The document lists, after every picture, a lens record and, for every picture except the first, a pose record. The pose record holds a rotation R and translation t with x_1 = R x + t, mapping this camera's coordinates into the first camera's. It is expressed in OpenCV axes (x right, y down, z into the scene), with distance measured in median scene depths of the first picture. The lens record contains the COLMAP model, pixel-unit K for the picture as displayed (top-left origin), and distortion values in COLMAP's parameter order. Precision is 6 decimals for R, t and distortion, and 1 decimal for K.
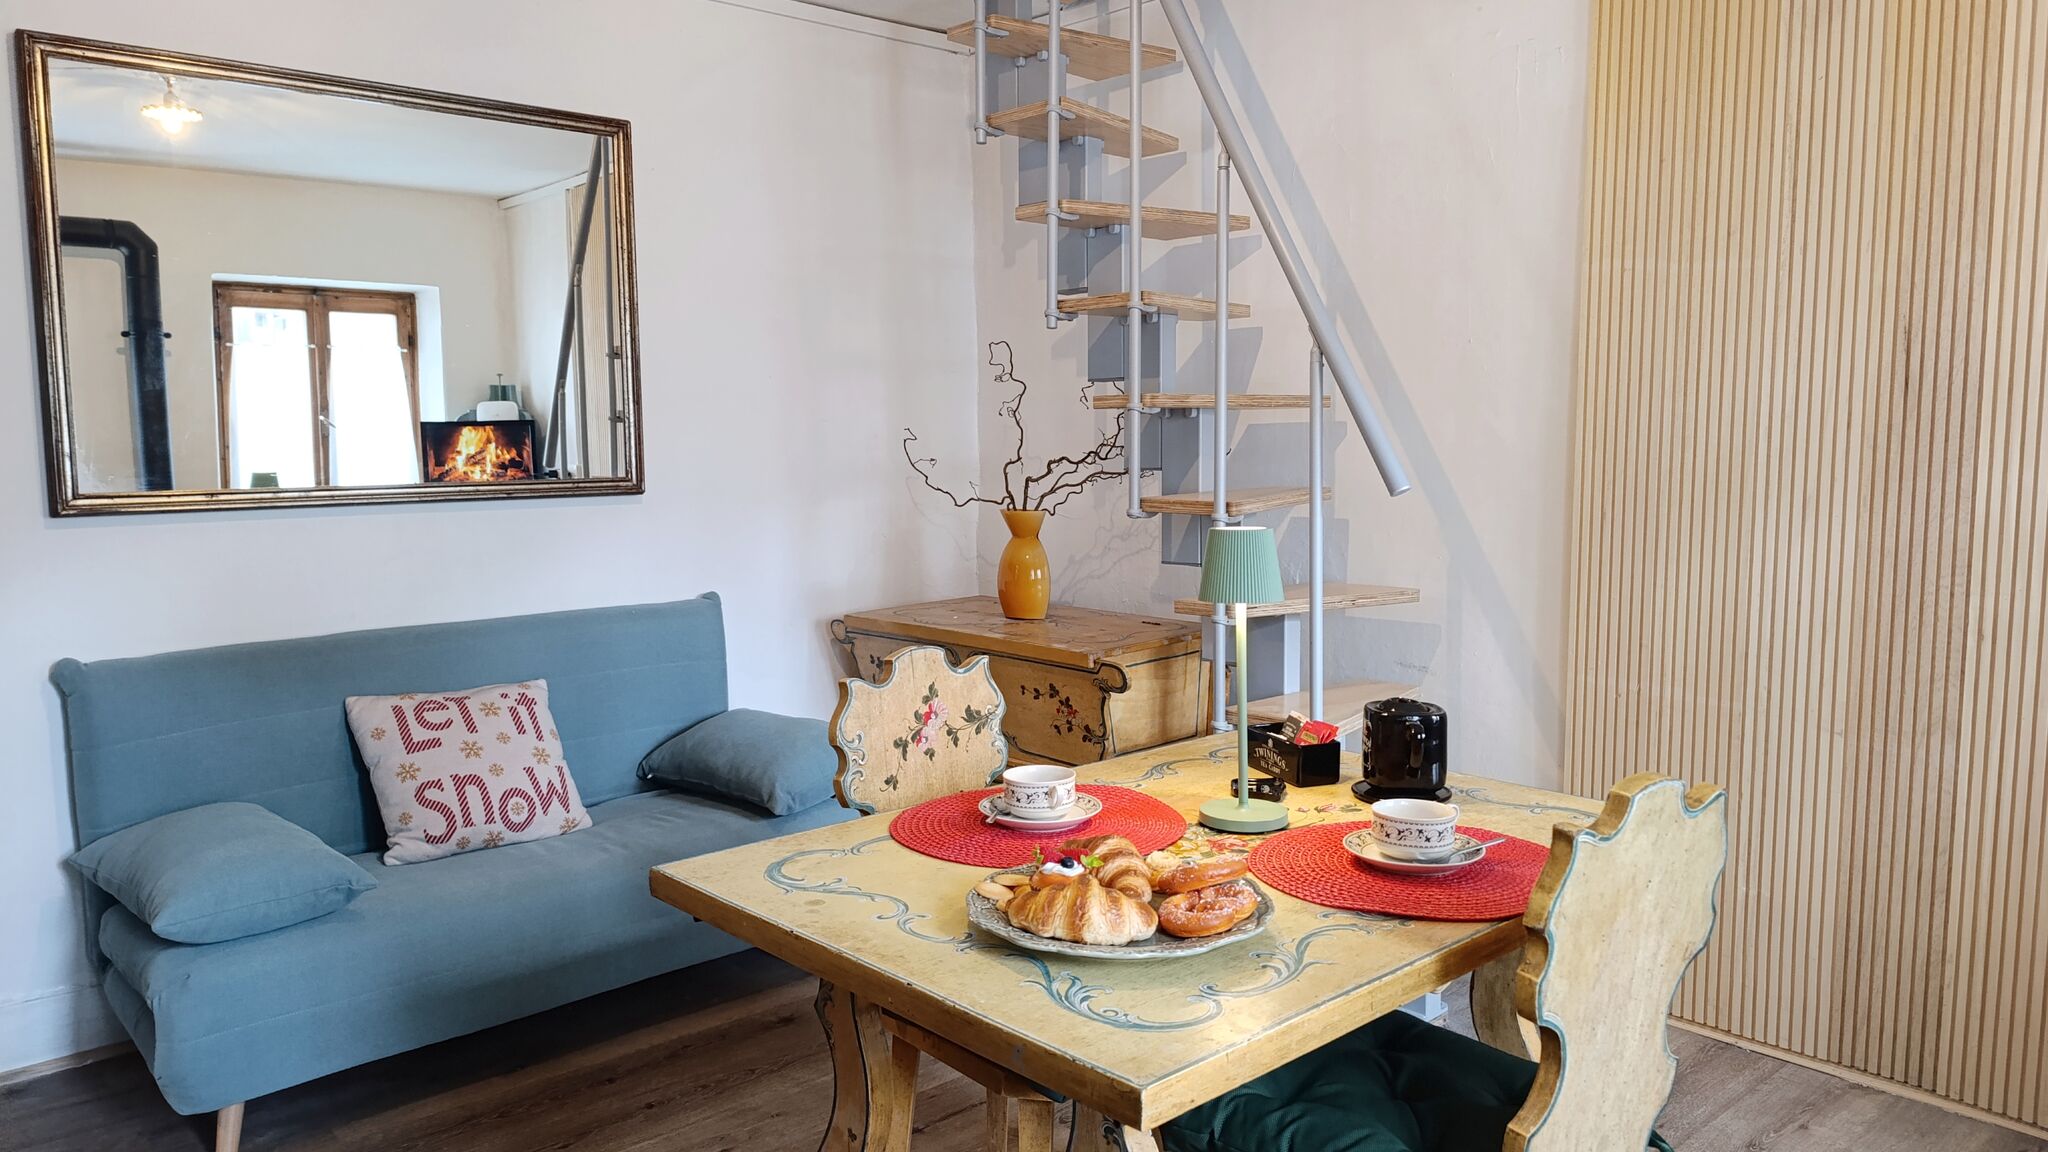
lens RADIAL K [[1402.4, 0, 1027.0], [0, 1402.4, 572.8], [0, 0, 1]] dist [0.046797, -0.053360]
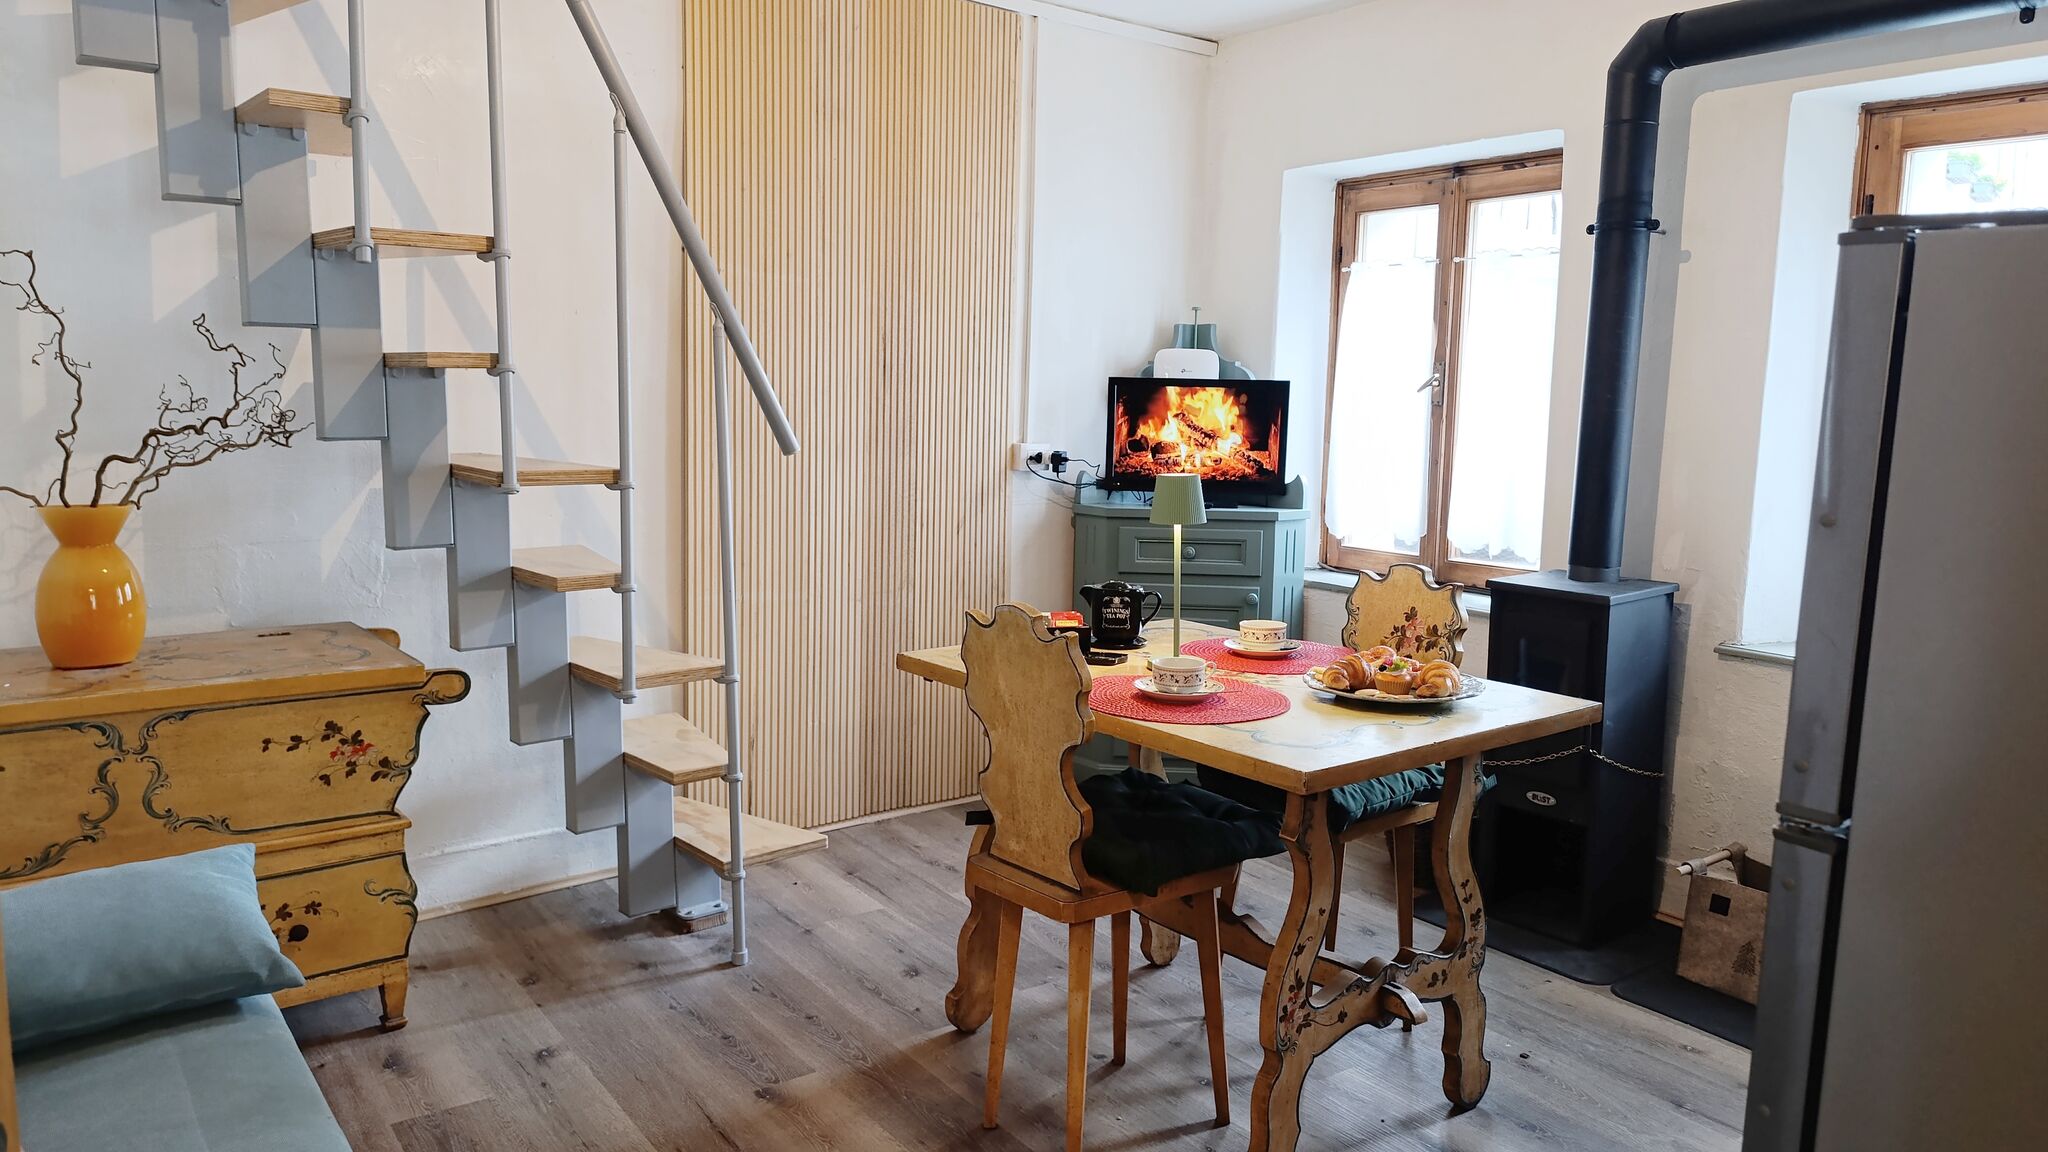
lens RADIAL K [[1402.4, 0, 1032.5], [0, 1402.4, 565.4], [0, 0, 1]] dist [0.046797, -0.053360]
pose [[0.075555, -0.117870, 0.990151, -0.886556], [0.083193, 0.990272, 0.111536, -0.075137], [-0.993665, 0.073946, 0.084626, 0.673656]]
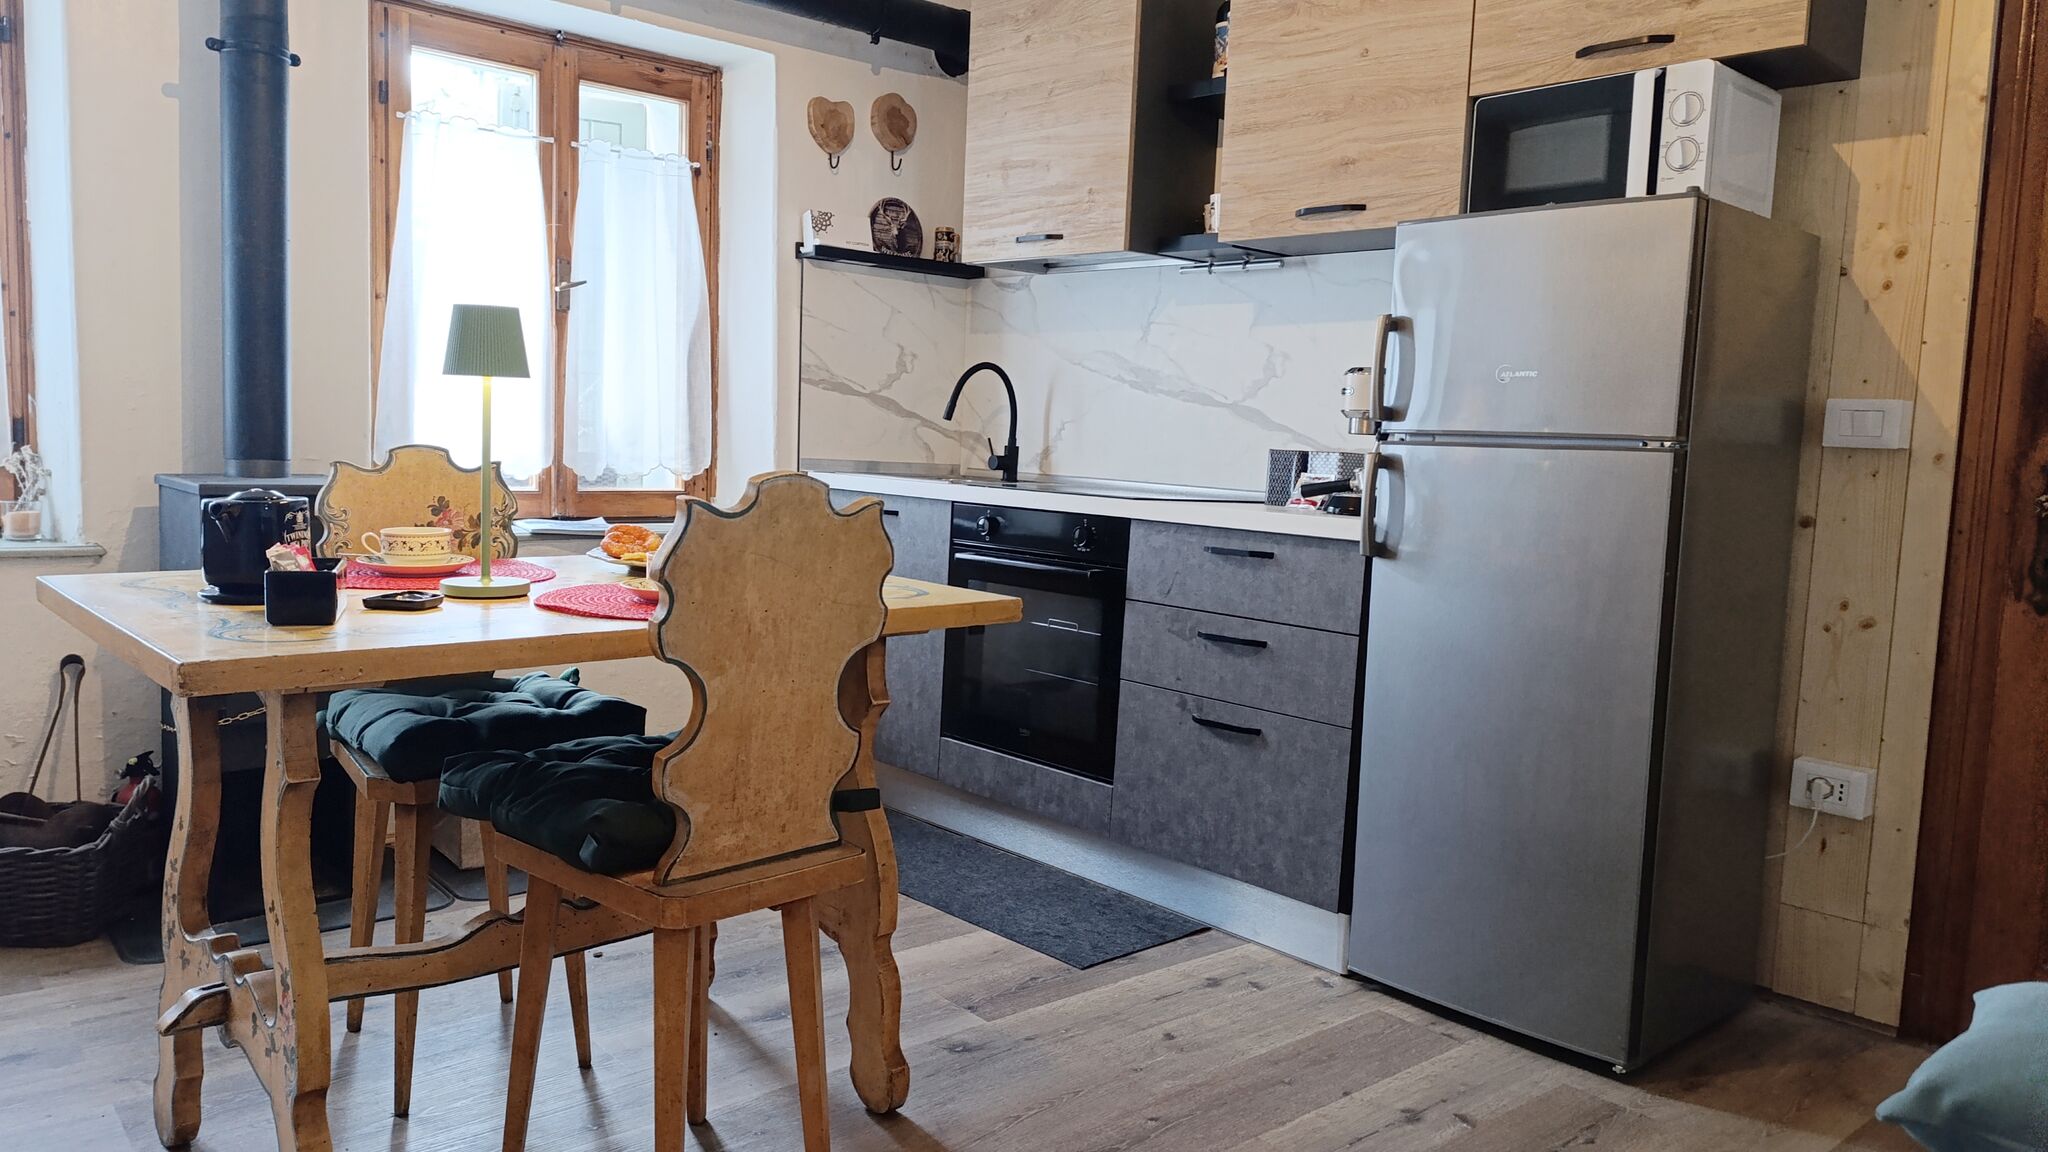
lens RADIAL K [[1402.4, 0, 1015.5], [0, 1402.4, 568.6], [0, 0, 1]] dist [0.046797, -0.053360]
pose [[-0.999567, -0.028599, -0.006853, -0.150307], [-0.029392, 0.979291, 0.200311, -0.039962], [0.000982, 0.200426, -0.979708, 1.335406]]
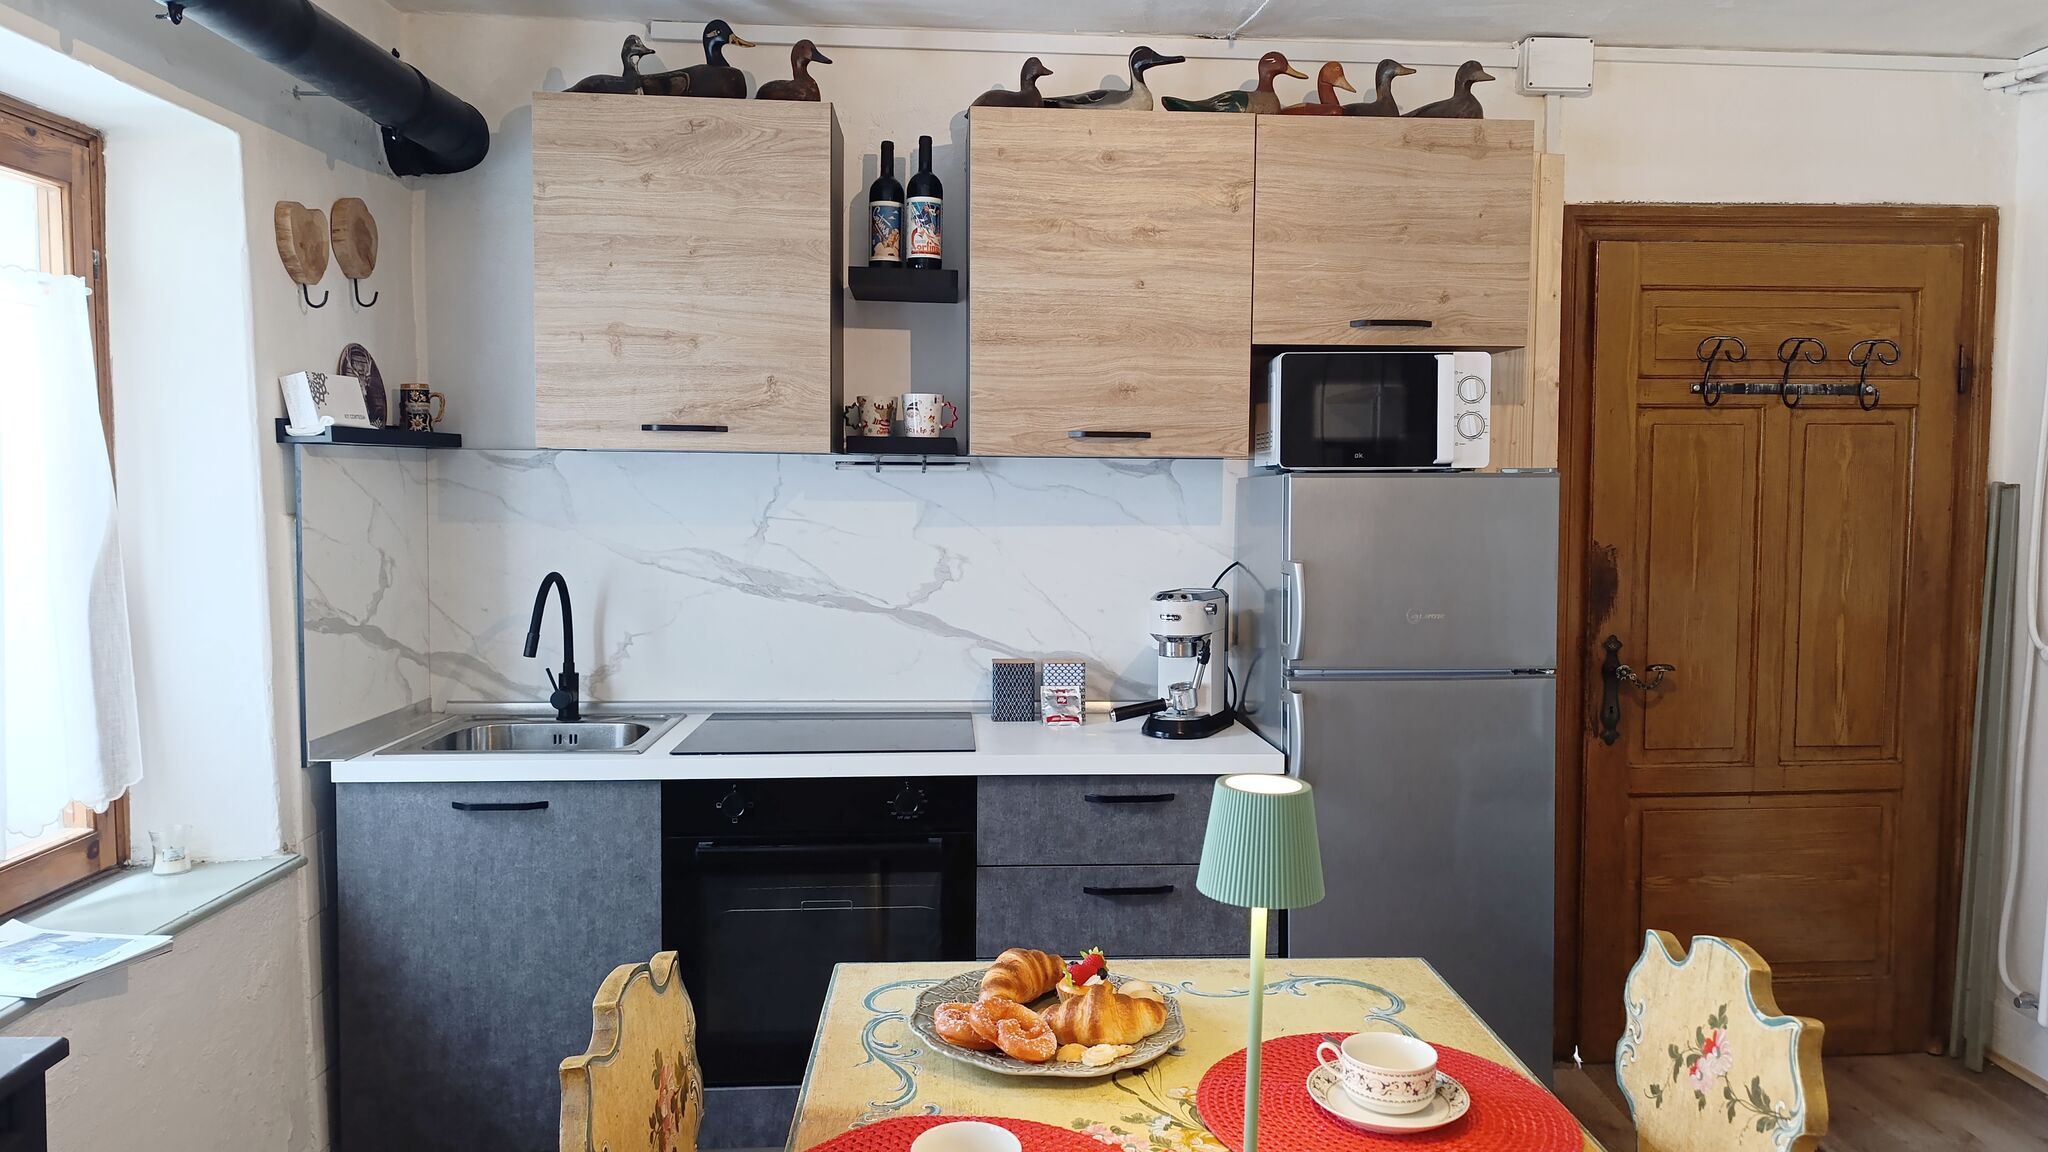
lens RADIAL K [[1402.4, 0, 1037.7], [0, 1402.4, 561.0], [0, 0, 1]] dist [0.046797, -0.053360]
pose [[-0.632194, 0.054724, -0.772875, 0.480957], [-0.078677, 0.987813, 0.134298, -0.143626], [0.770805, 0.145710, -0.620184, 0.857602]]
